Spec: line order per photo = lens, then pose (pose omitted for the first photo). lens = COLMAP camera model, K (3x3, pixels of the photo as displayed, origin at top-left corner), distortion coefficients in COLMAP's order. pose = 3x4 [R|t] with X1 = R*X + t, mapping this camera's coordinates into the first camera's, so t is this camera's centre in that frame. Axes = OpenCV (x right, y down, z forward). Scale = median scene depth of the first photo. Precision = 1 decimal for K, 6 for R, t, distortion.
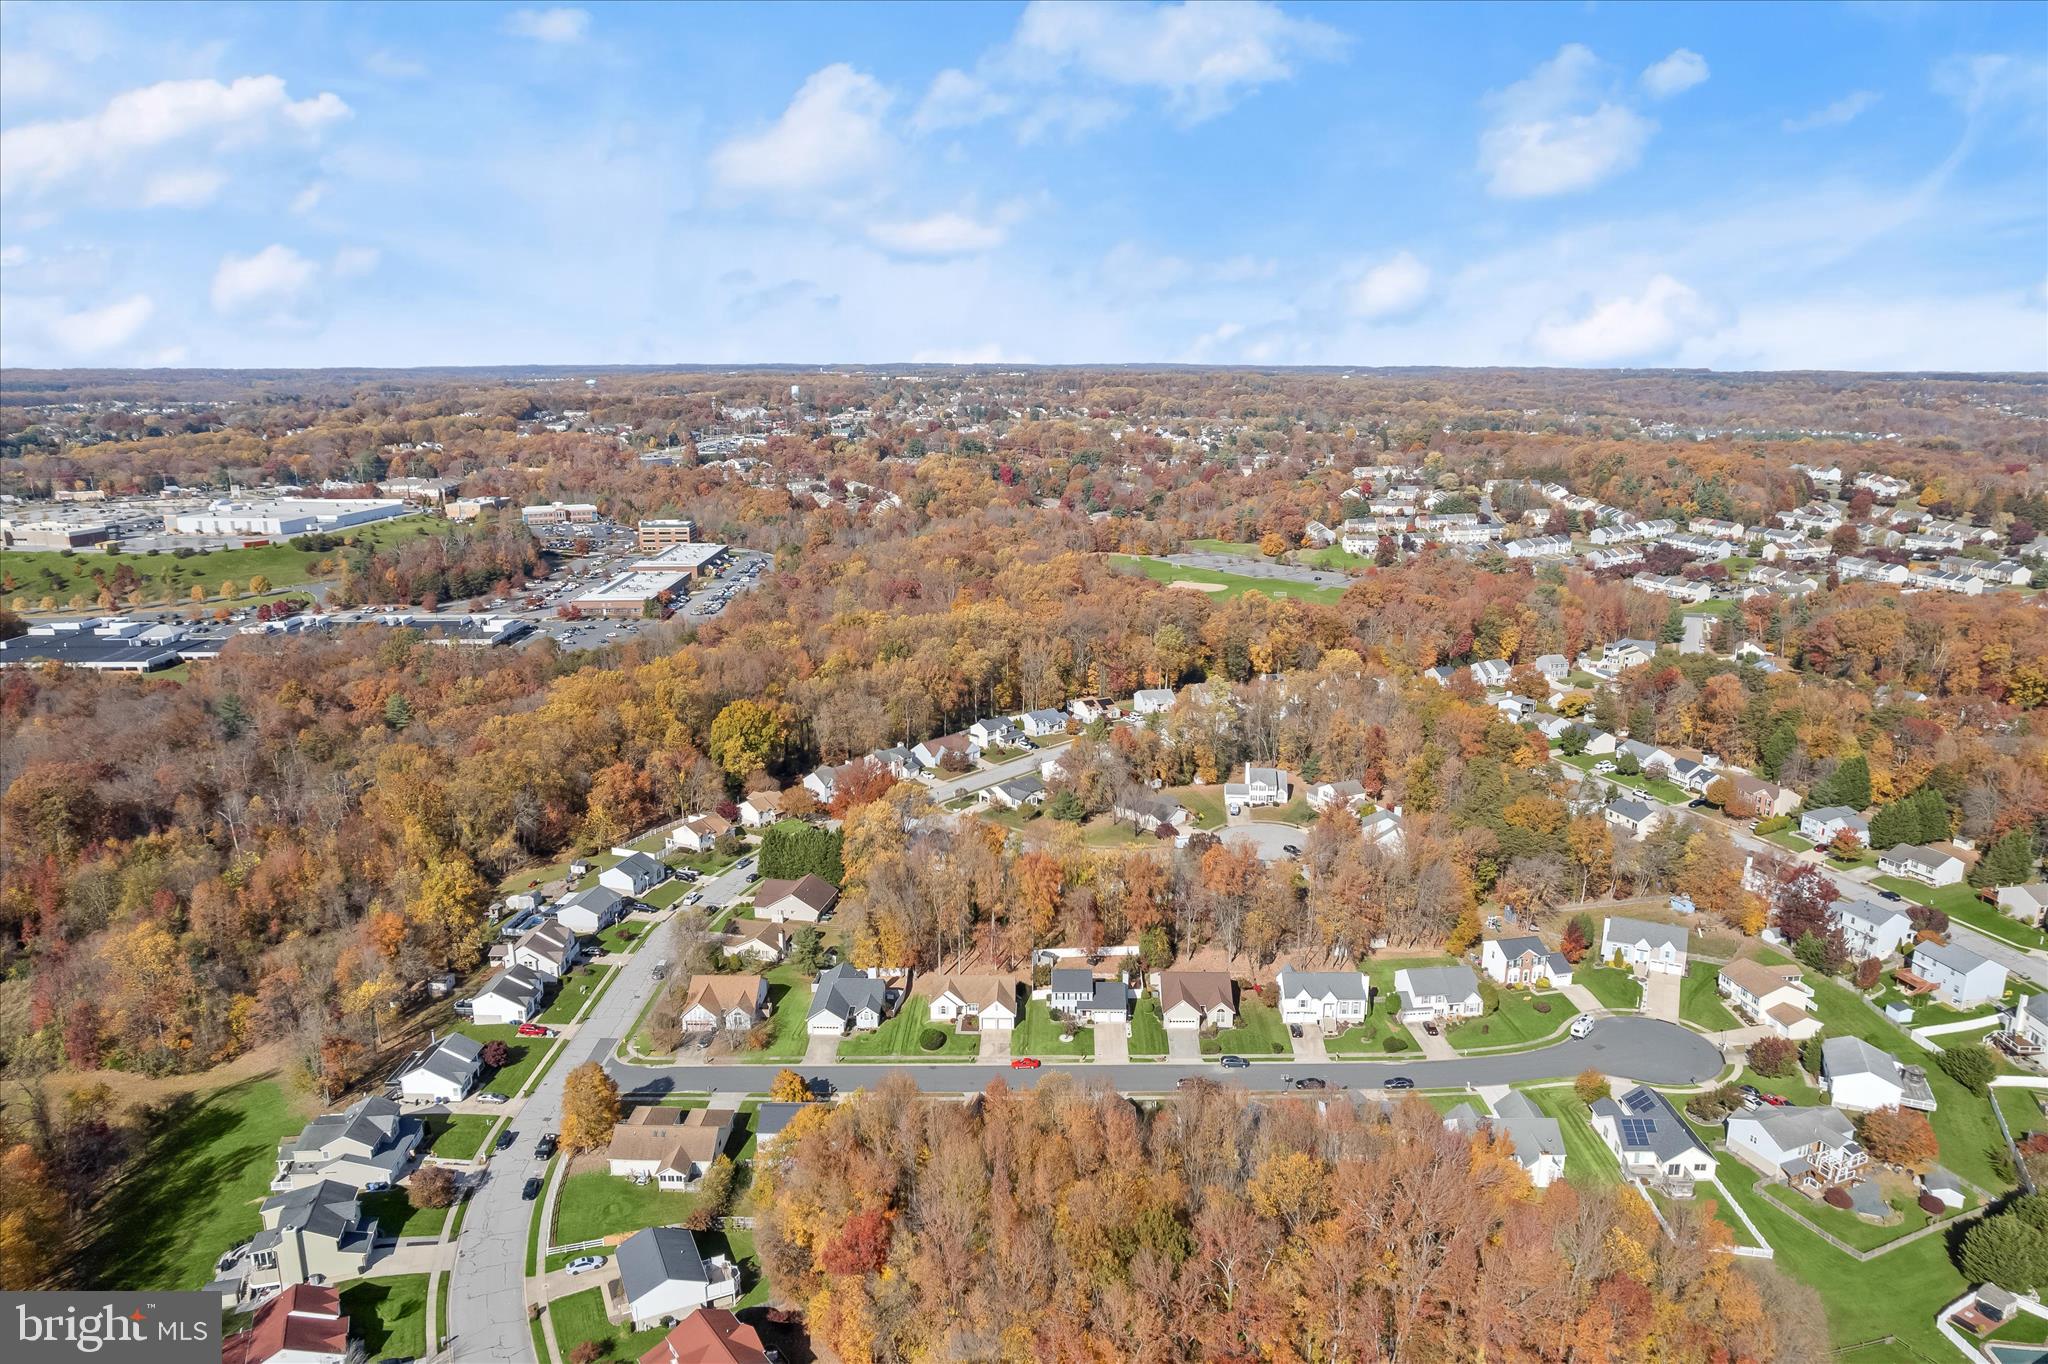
lens RADIAL K [[1329.2, 0, 1030.7], [0, 1329.2, 682.3], [0, 0, 1]] dist [-0.071480, 0.061138]
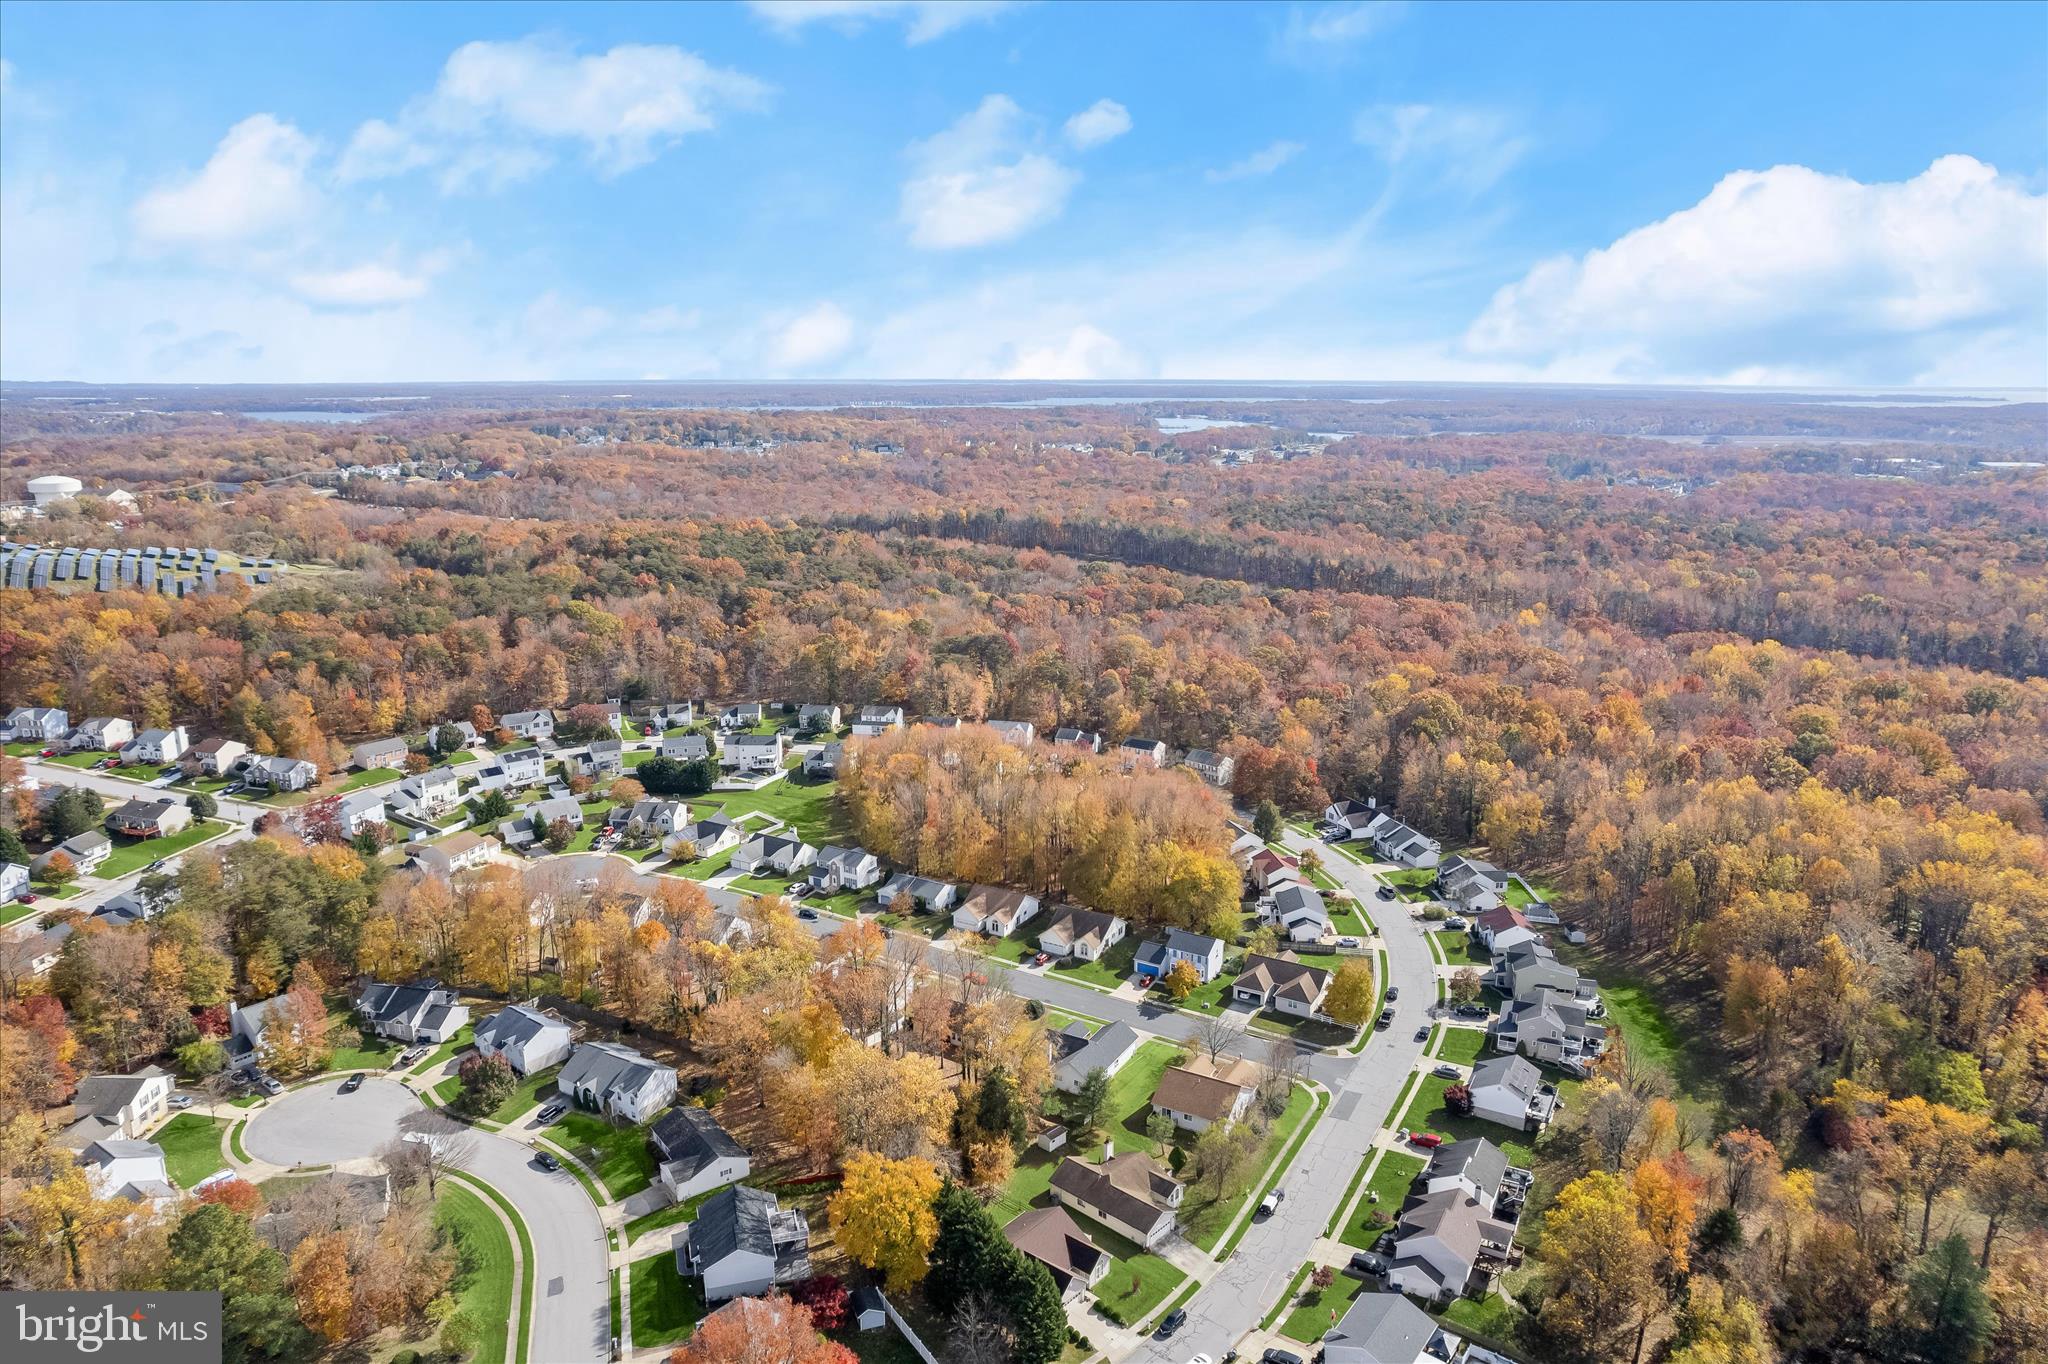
lens RADIAL K [[1332.8, 0, 1021.6], [0, 1332.8, 631.1], [0, 0, 1]] dist [-0.034122, 0.002806]
pose [[-0.872572, -0.093551, 0.479444, -0.397842], [0.107052, 0.921009, 0.374542, -0.293218], [-0.476611, 0.378140, -0.793632, 1.262054]]
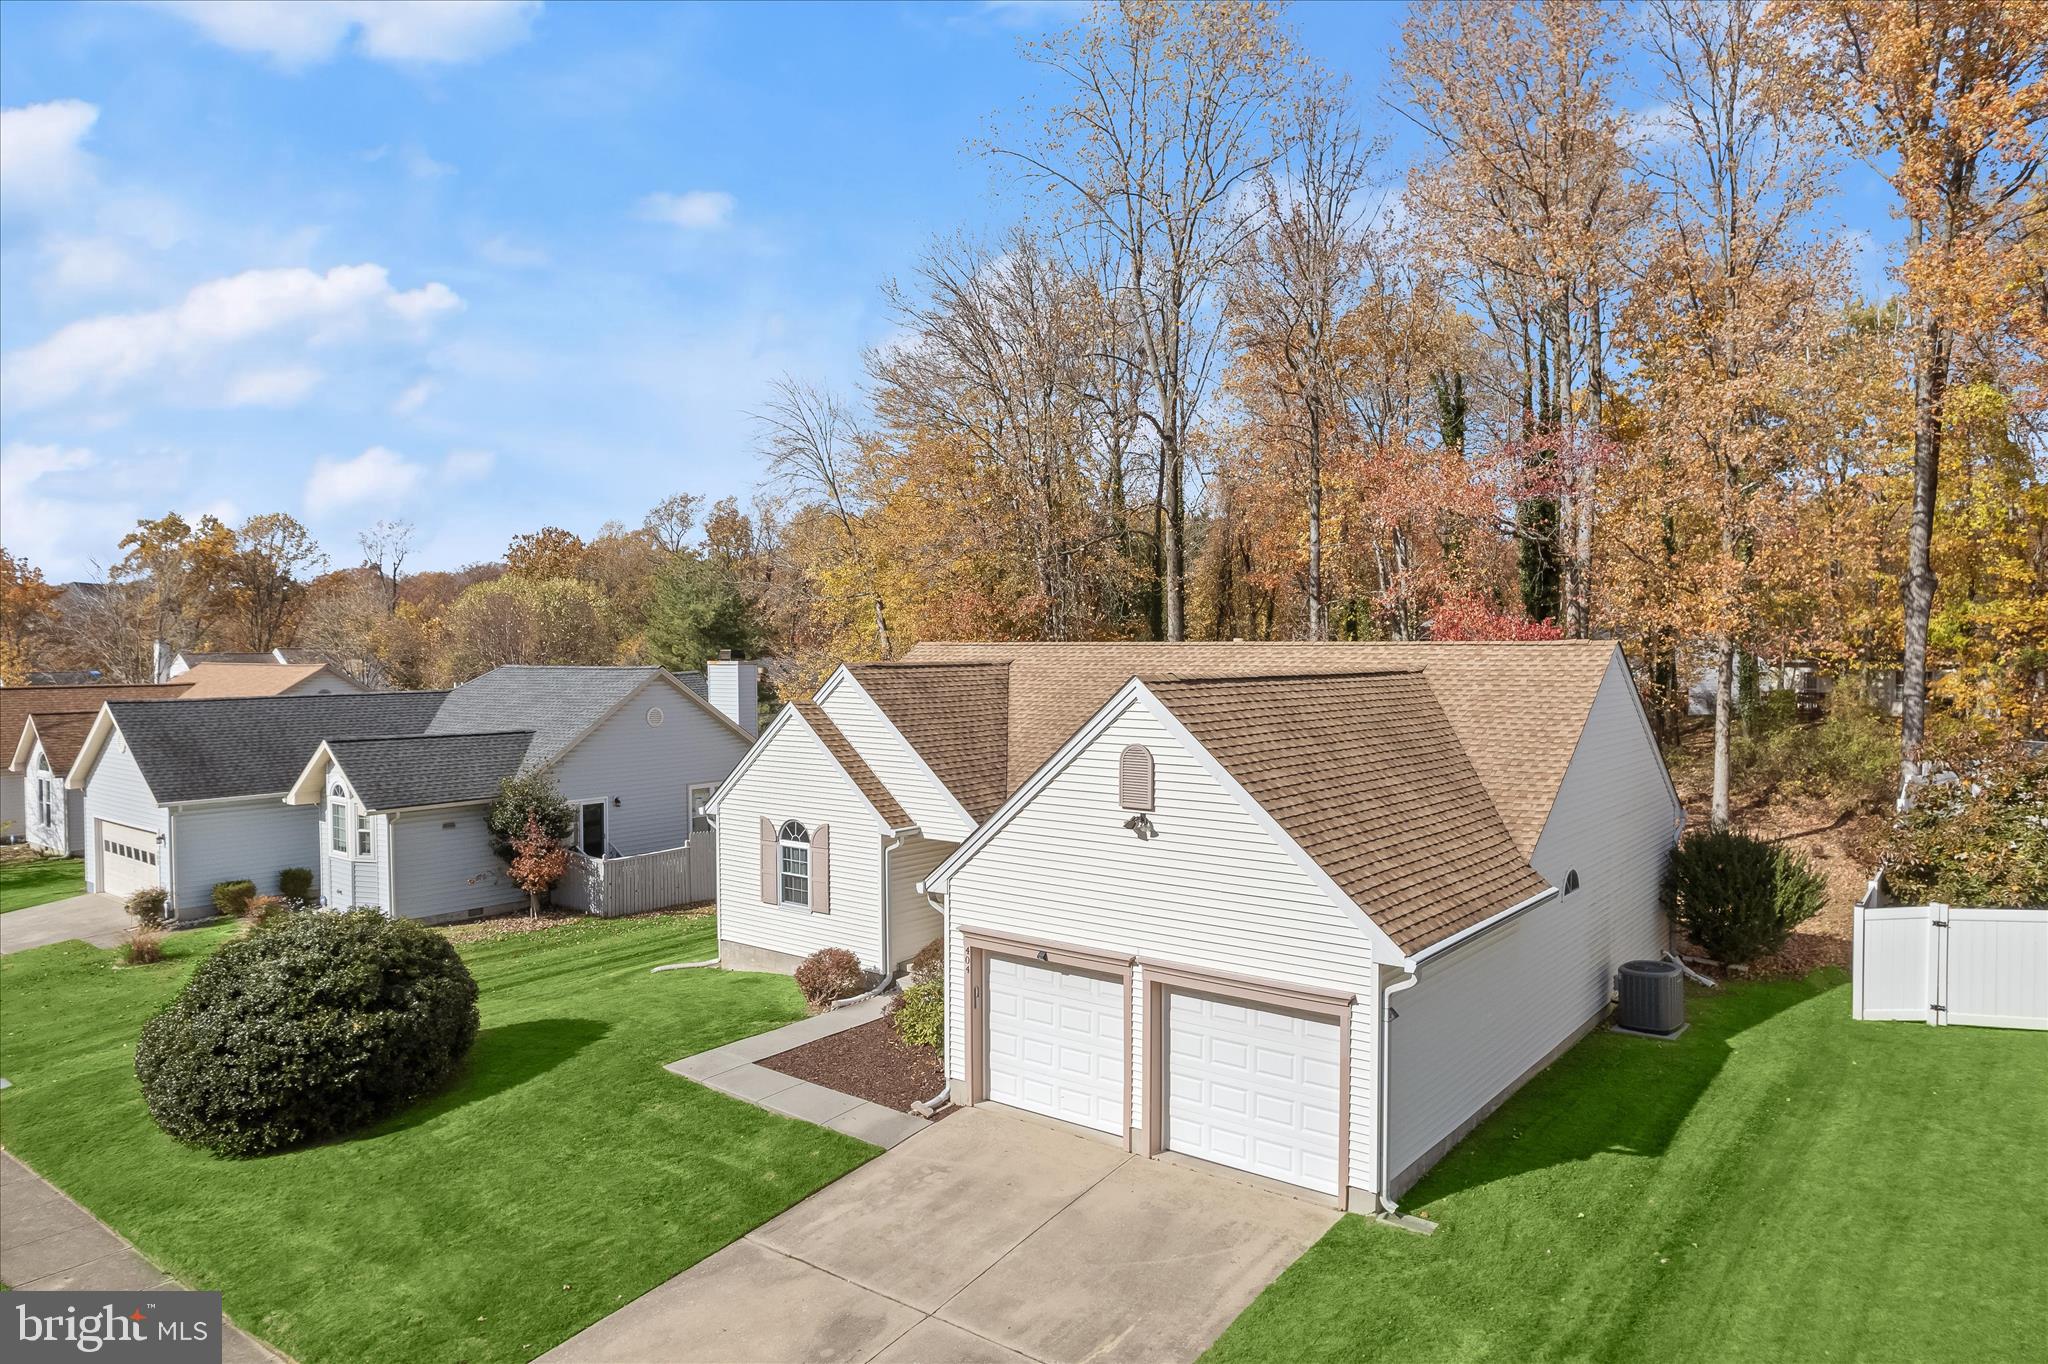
lens RADIAL K [[1318.4, 0, 1030.5], [0, 1318.4, 679.4], [0, 0, 1]] dist [-0.070906, 0.060639]
pose [[0.794180, 0.015008, -0.607497, 0.007286], [-0.140540, 0.977128, -0.159588, 0.186068], [0.591208, 0.212120, 0.778125, 0.698786]]
